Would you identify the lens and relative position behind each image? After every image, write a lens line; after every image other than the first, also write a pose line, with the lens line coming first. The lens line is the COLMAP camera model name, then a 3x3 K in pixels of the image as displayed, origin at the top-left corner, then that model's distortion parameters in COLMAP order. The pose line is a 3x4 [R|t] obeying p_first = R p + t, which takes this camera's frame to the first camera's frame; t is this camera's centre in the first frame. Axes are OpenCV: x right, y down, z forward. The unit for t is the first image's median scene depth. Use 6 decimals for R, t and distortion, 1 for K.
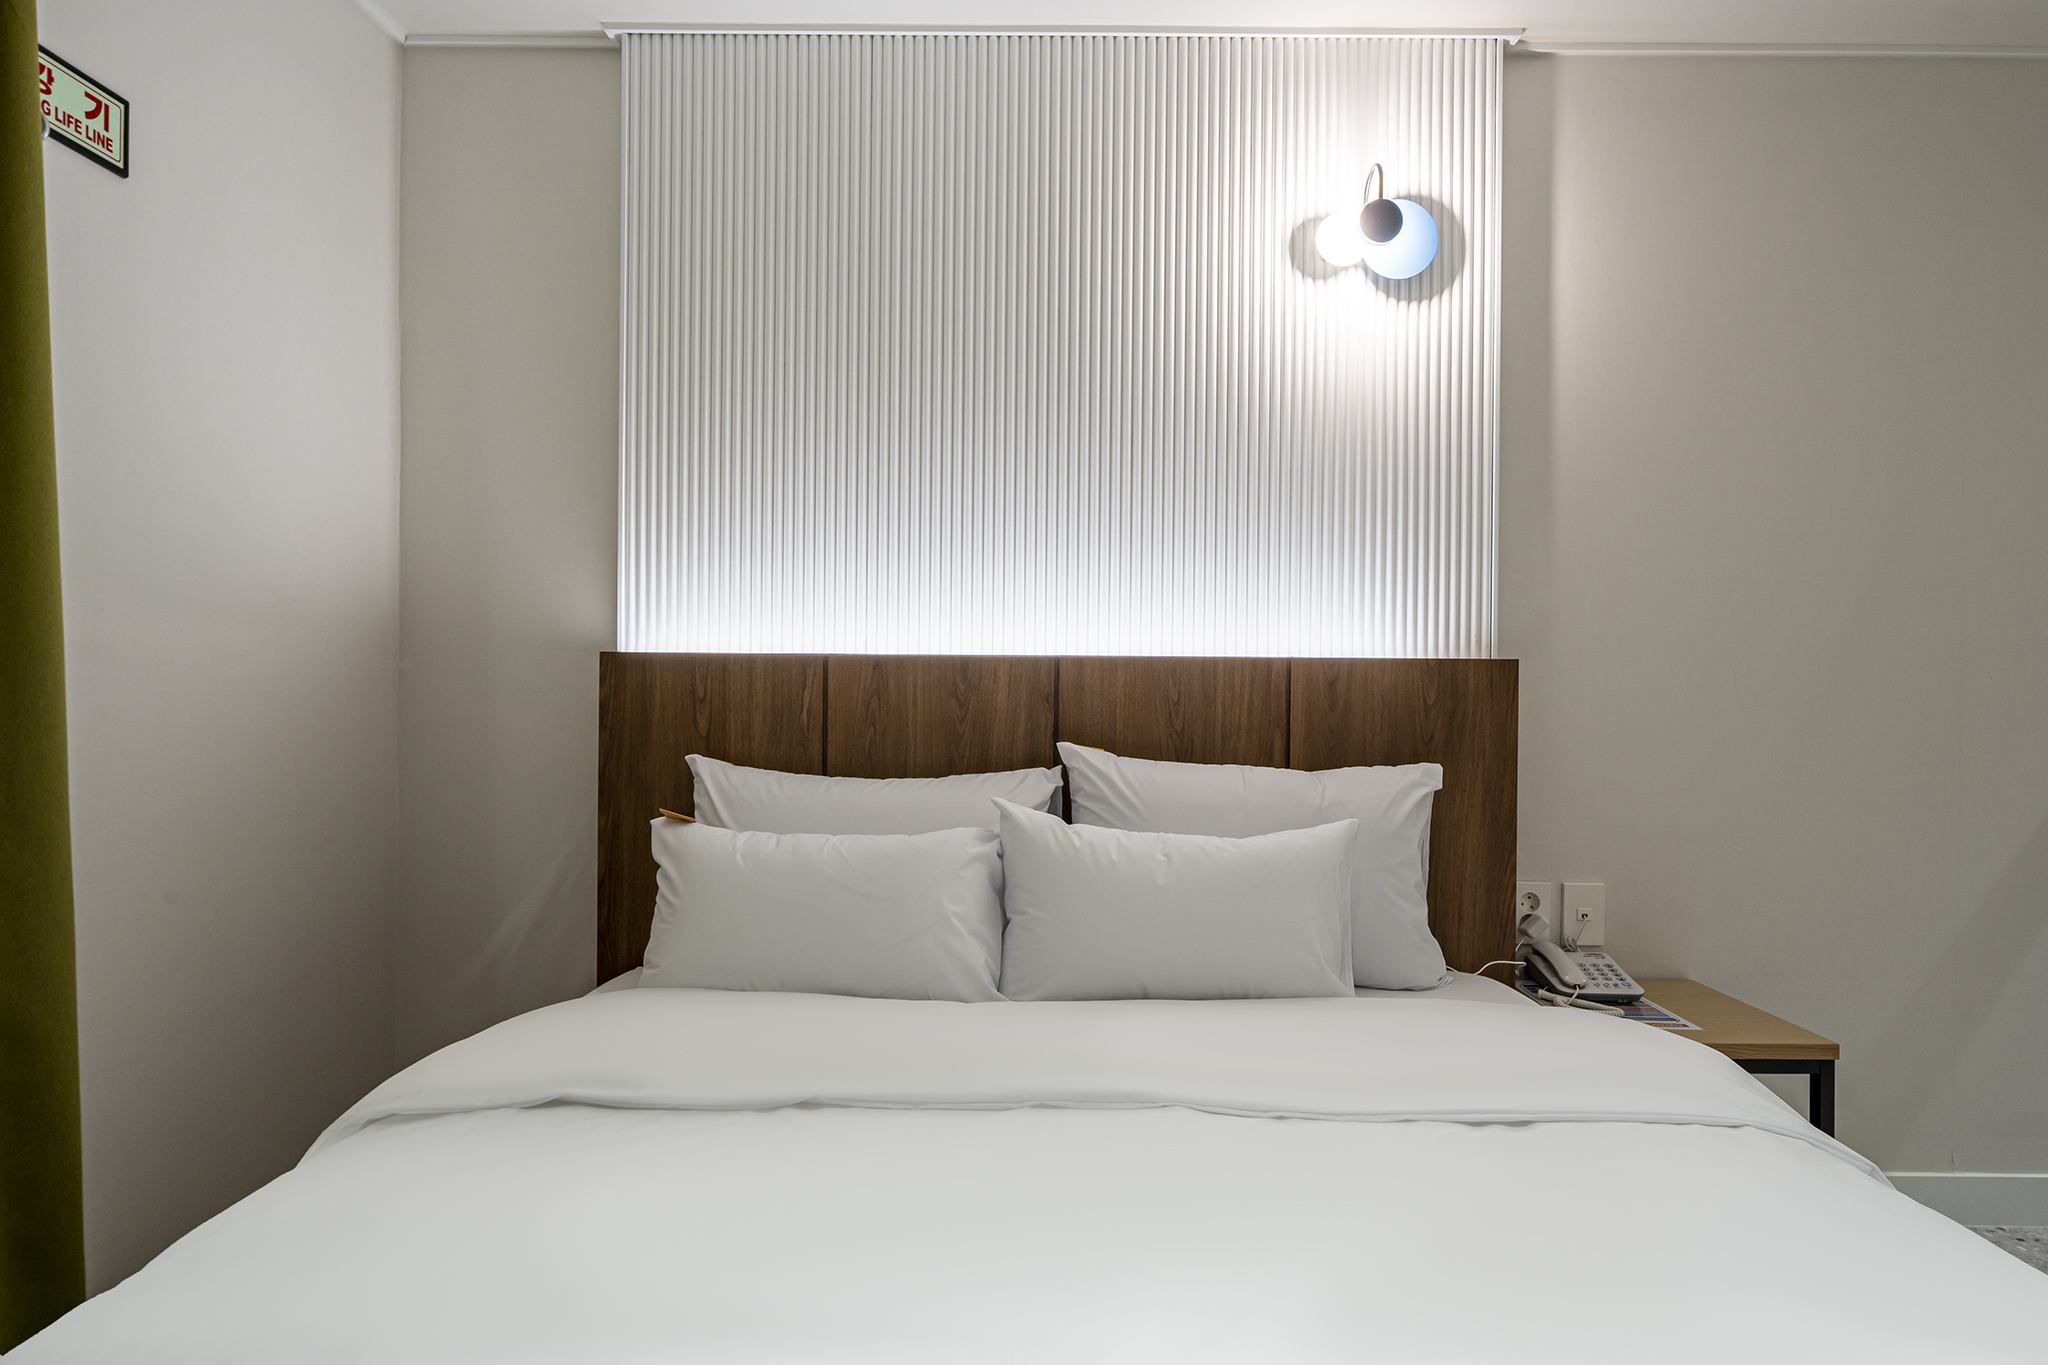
lens RADIAL K [[1153.9, 0, 1024.0], [0, 1153.9, 682.5], [0, 0, 1]] dist [0.002737, 0.000825]
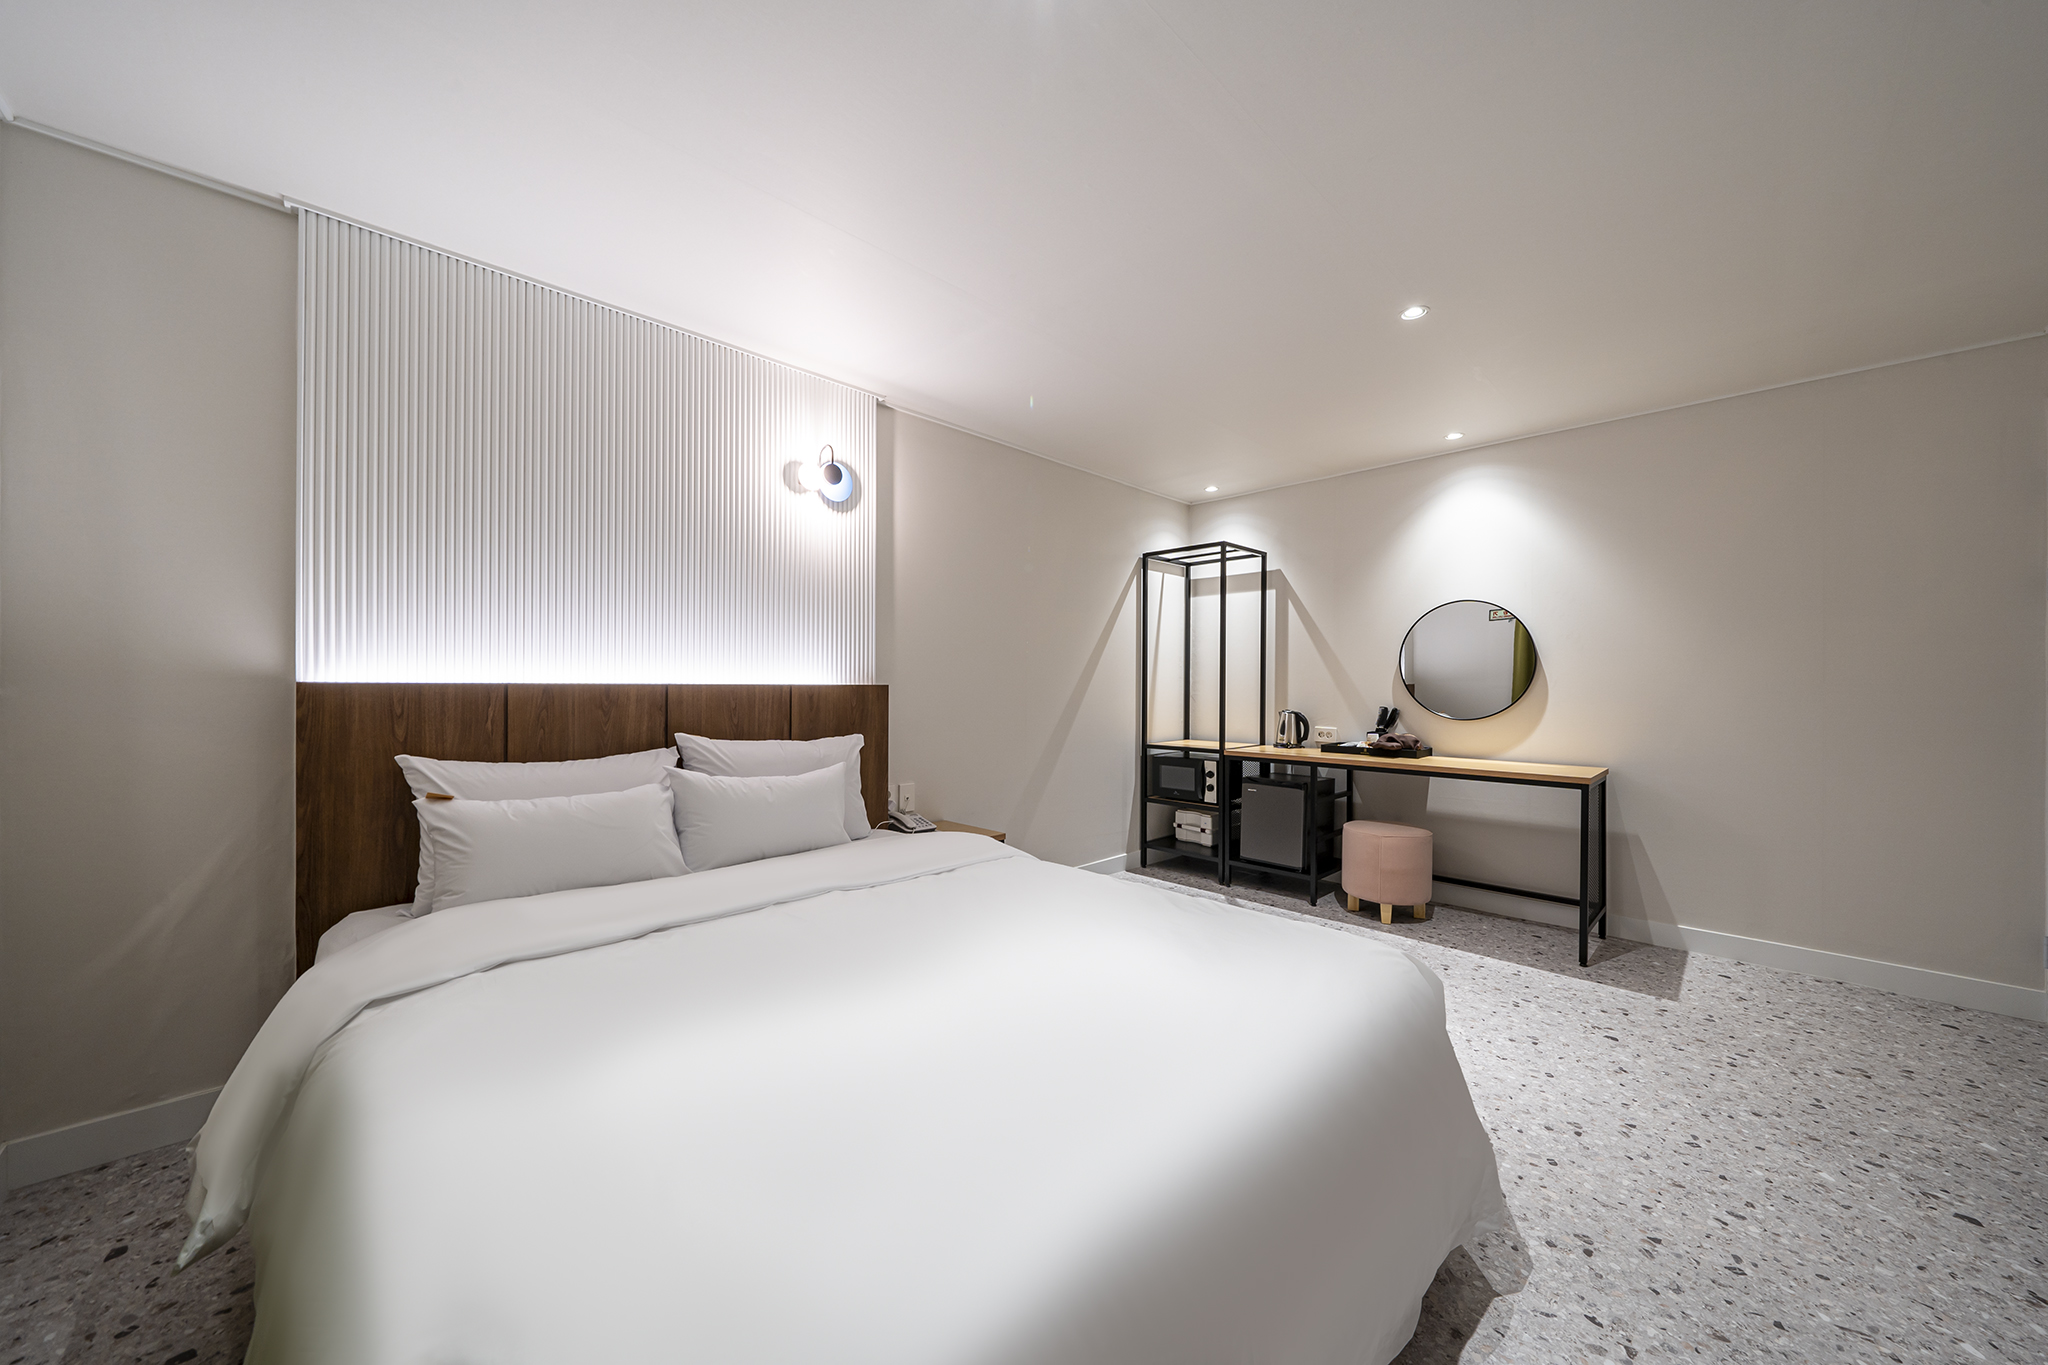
lens RADIAL K [[698.3, 0, 1027.3], [0, 698.3, 691.9], [0, 0, 1]] dist [-0.001482, -0.000060]
pose [[0.716045, -0.009997, 0.697983, -0.320278], [0.001811, 0.999921, 0.012464, -0.023518], [-0.698052, -0.007661, 0.716006, -0.143501]]
